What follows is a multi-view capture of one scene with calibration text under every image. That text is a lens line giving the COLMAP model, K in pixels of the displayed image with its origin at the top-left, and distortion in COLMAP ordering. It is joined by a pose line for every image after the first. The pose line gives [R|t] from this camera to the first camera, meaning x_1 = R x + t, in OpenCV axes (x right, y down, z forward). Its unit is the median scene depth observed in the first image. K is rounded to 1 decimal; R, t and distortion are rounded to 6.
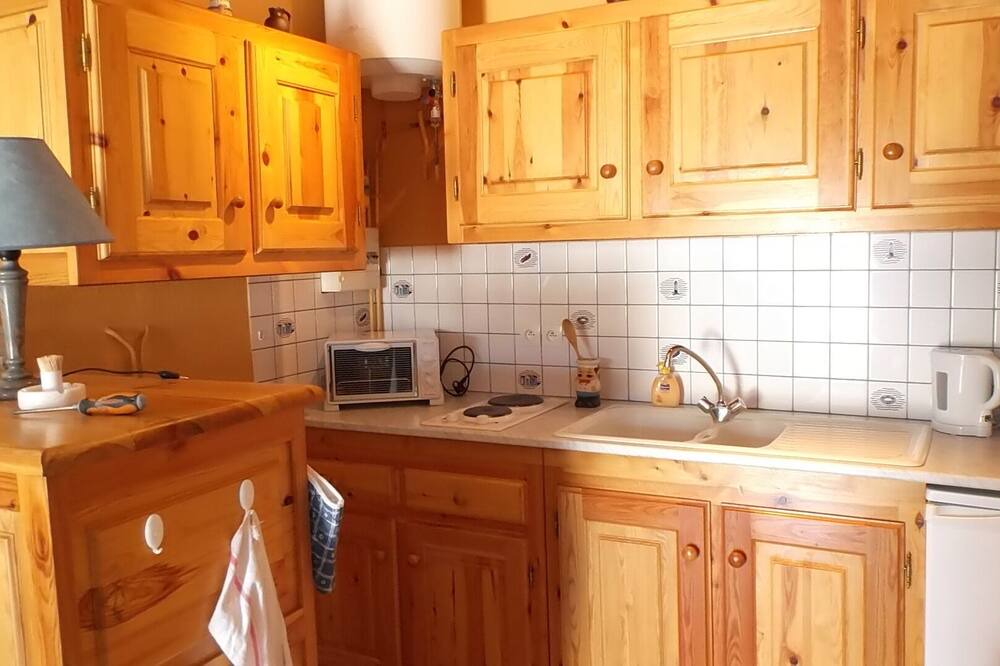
lens RADIAL K [[921.2, 0, 487.2], [0, 921.2, 313.5], [0, 0, 1]] dist [0.033126, -0.012460]
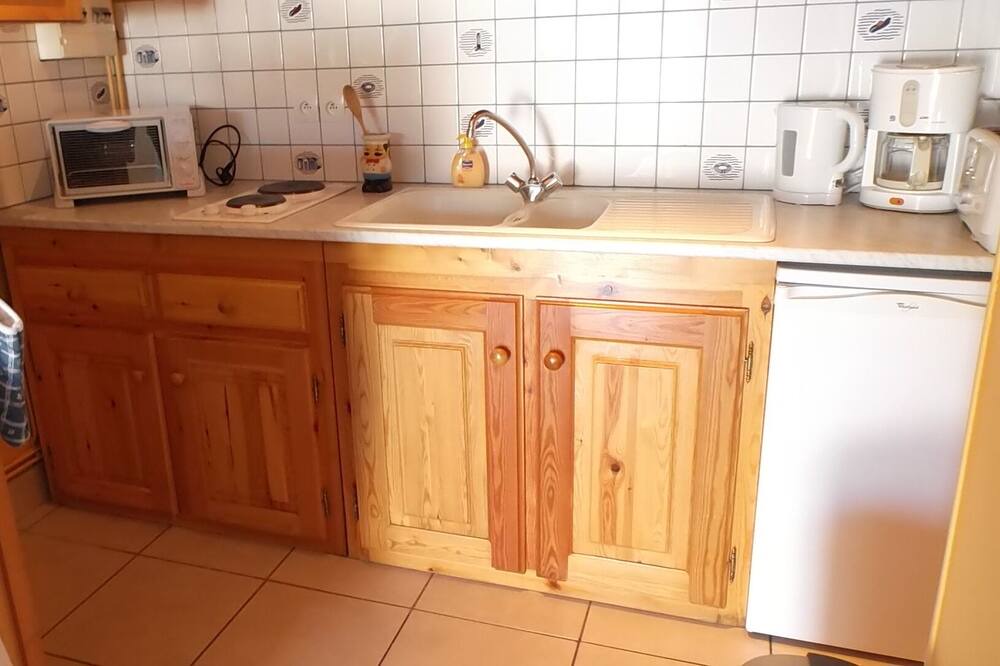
lens RADIAL K [[921.2, 0, 487.2], [0, 921.2, 313.5], [0, 0, 1]] dist [0.033126, -0.012460]
pose [[0.976442, -0.054384, 0.208816, 0.030223], [0.007879, 0.976059, 0.217361, 0.033022], [-0.215638, -0.210595, 0.953494, 0.182058]]
